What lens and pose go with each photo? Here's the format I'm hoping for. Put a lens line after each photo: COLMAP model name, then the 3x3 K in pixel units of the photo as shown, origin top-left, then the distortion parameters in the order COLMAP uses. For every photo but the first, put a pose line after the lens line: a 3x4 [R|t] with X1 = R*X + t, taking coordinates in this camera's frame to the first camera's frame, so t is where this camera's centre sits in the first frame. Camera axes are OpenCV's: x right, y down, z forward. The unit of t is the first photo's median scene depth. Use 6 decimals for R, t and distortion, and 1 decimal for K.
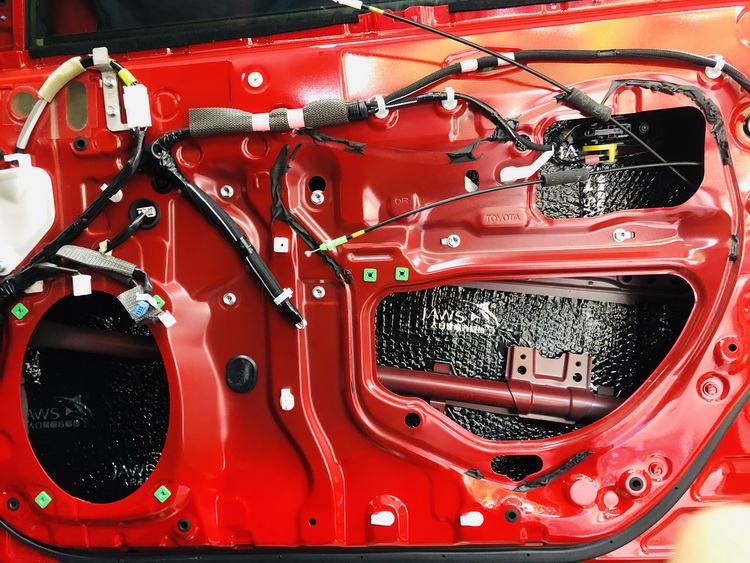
lens RADIAL K [[610.0, 0, 372.0], [0, 610.0, 282.6], [0, 0, 1]] dist [-0.000178, -0.002955]
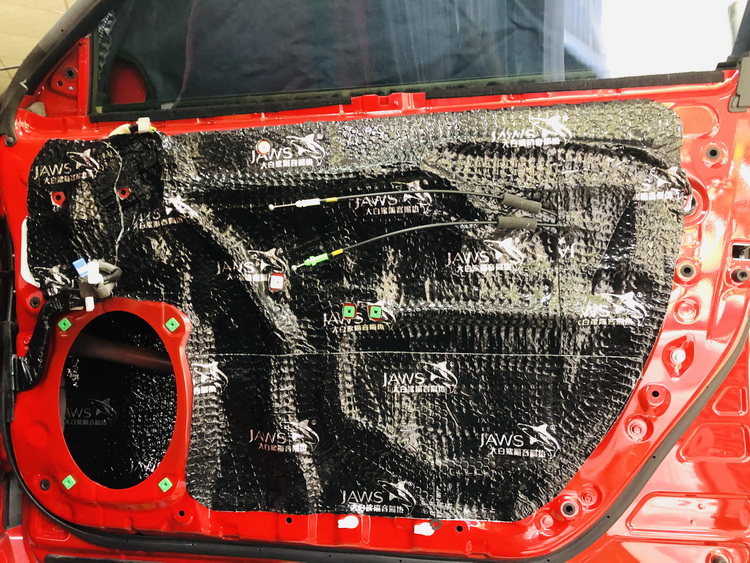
lens RADIAL K [[610.0, 0, 378.0], [0, 610.0, 281.7], [0, 0, 1]] dist [-0.000178, -0.002955]
pose [[0.995661, 0.055450, -0.074732, 0.134050], [-0.059717, 0.996636, -0.056130, -0.007558], [0.071368, 0.060349, 0.995623, -0.177190]]
